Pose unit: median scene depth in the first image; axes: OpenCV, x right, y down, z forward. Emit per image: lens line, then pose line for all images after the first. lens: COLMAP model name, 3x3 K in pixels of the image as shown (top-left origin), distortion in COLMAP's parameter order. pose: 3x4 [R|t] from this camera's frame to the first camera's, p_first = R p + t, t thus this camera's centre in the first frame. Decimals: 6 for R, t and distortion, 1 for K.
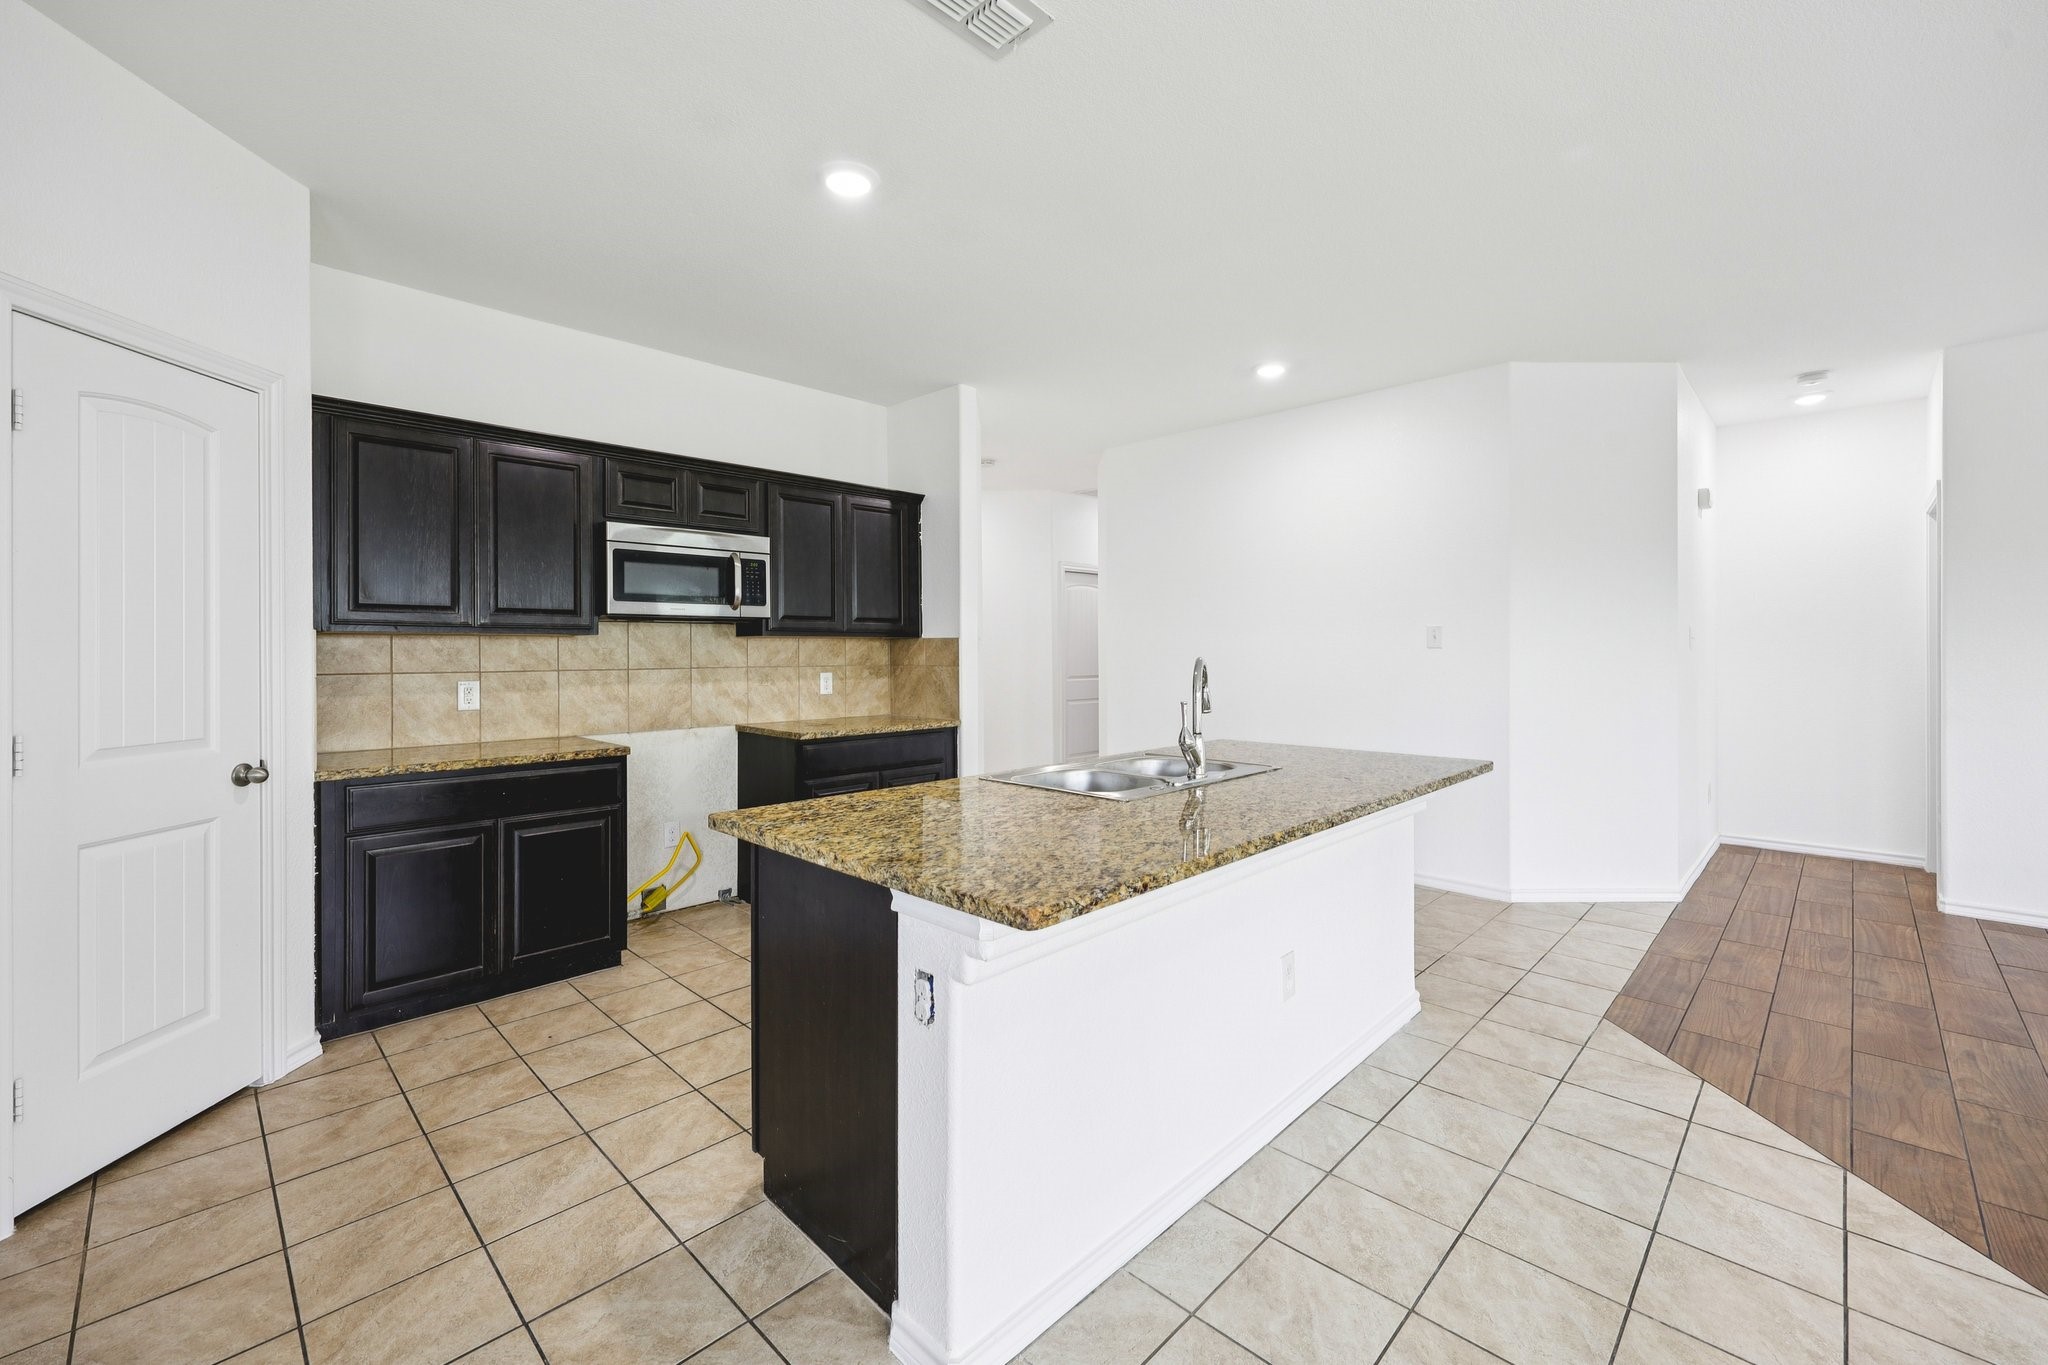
lens RADIAL K [[842.9, 0, 1023.4], [0, 842.9, 652.2], [0, 0, 1]] dist [-0.000363, -0.000146]
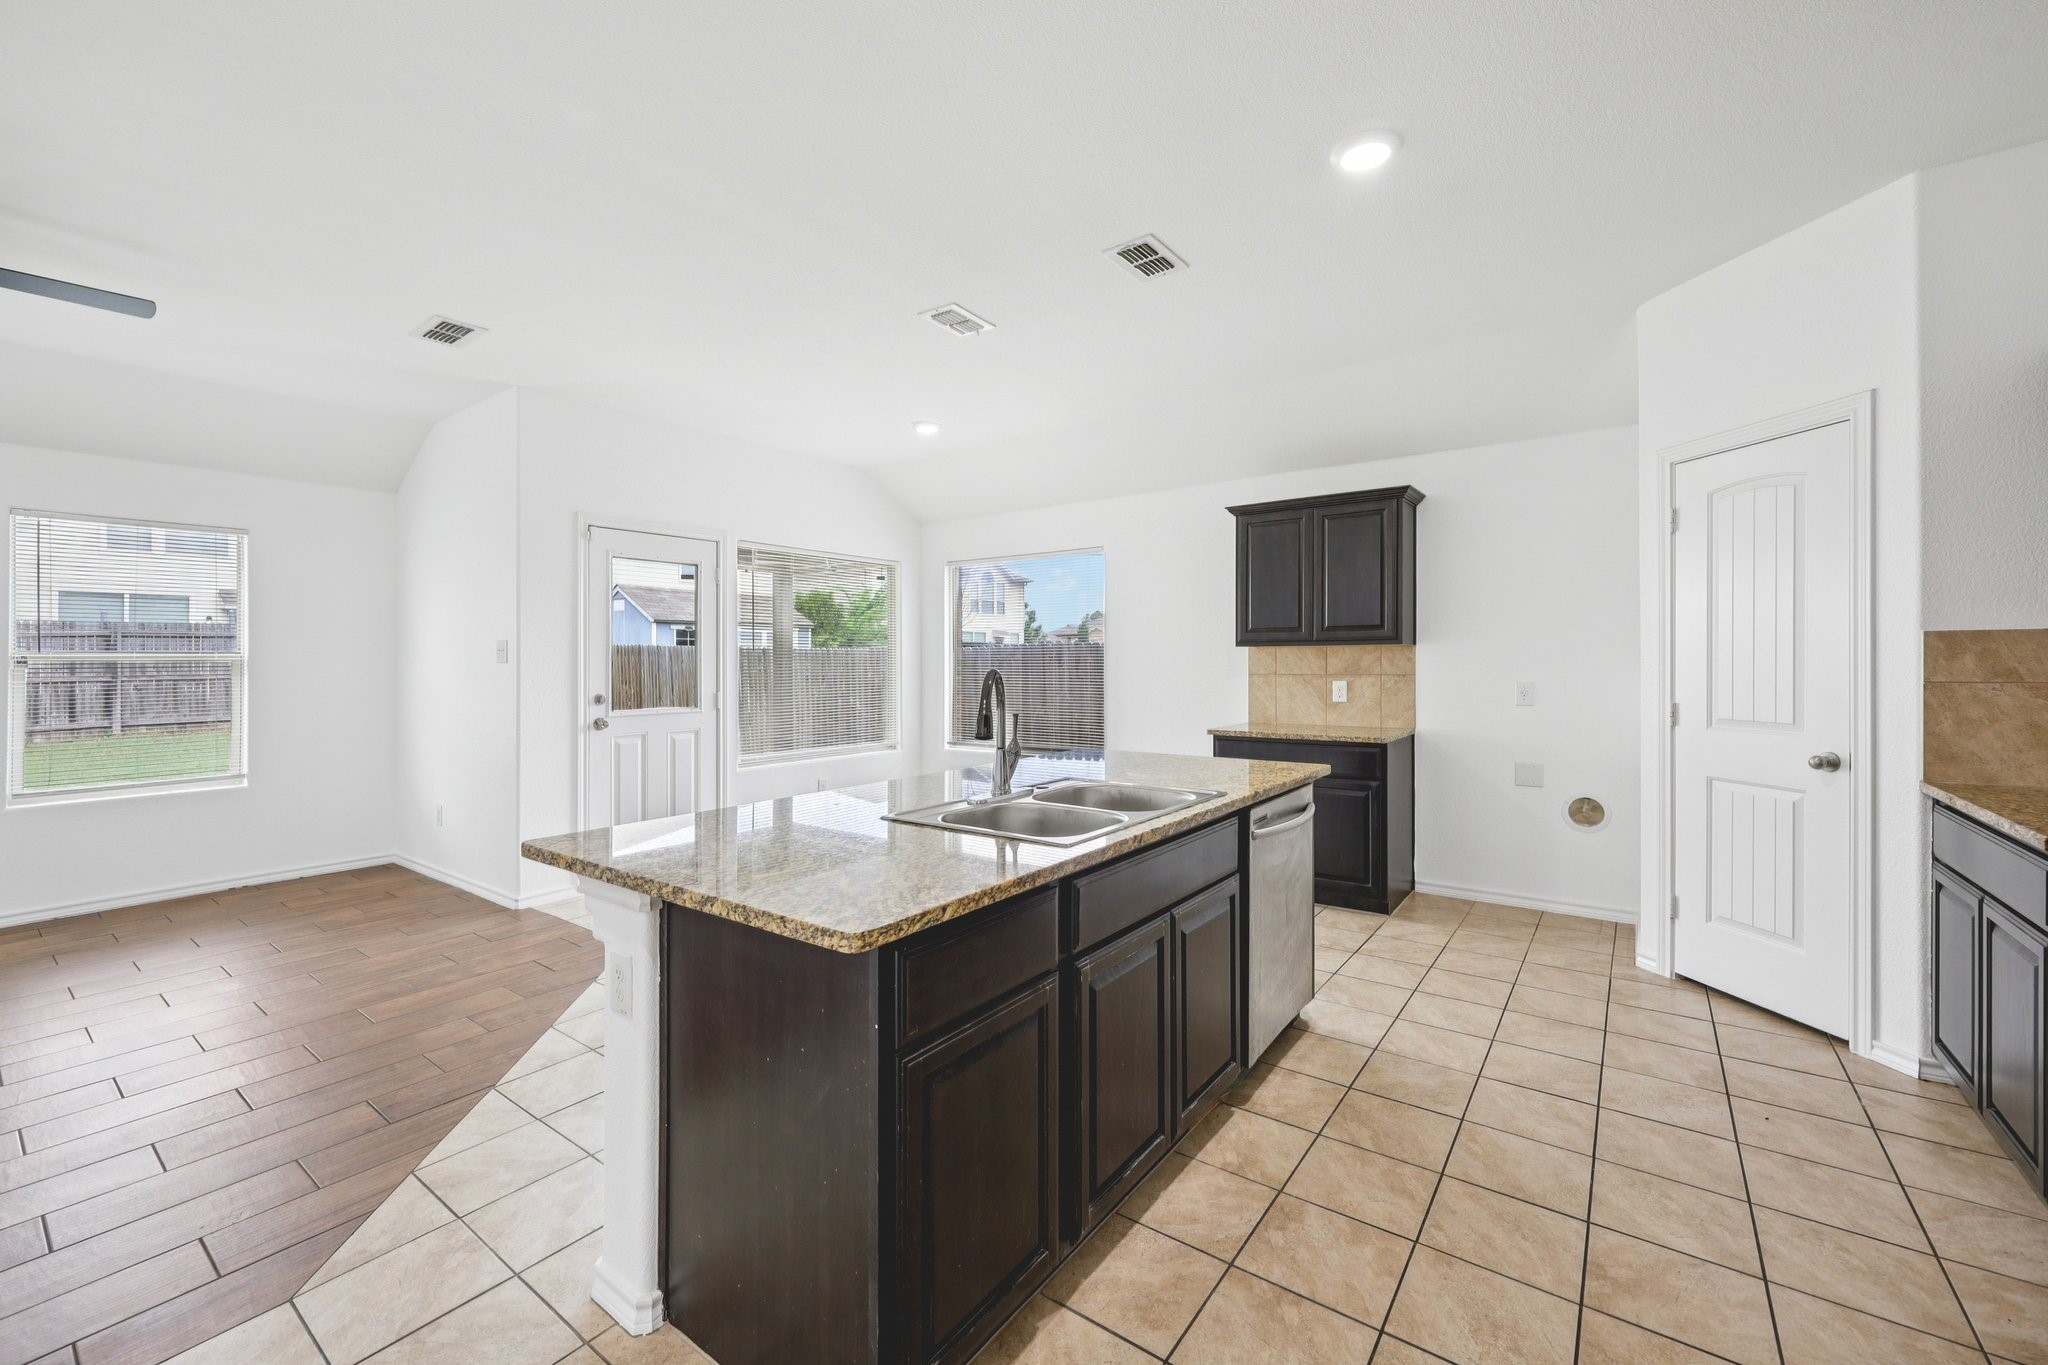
lens RADIAL K [[842.9, 0, 1018.8], [0, 842.9, 667.4], [0, 0, 1]] dist [-0.000363, -0.000146]
pose [[-0.989357, 0.008597, -0.145254, 0.294730], [0.007006, 0.999910, 0.011464, -0.003232], [0.145340, 0.010324, -0.989328, 1.756864]]
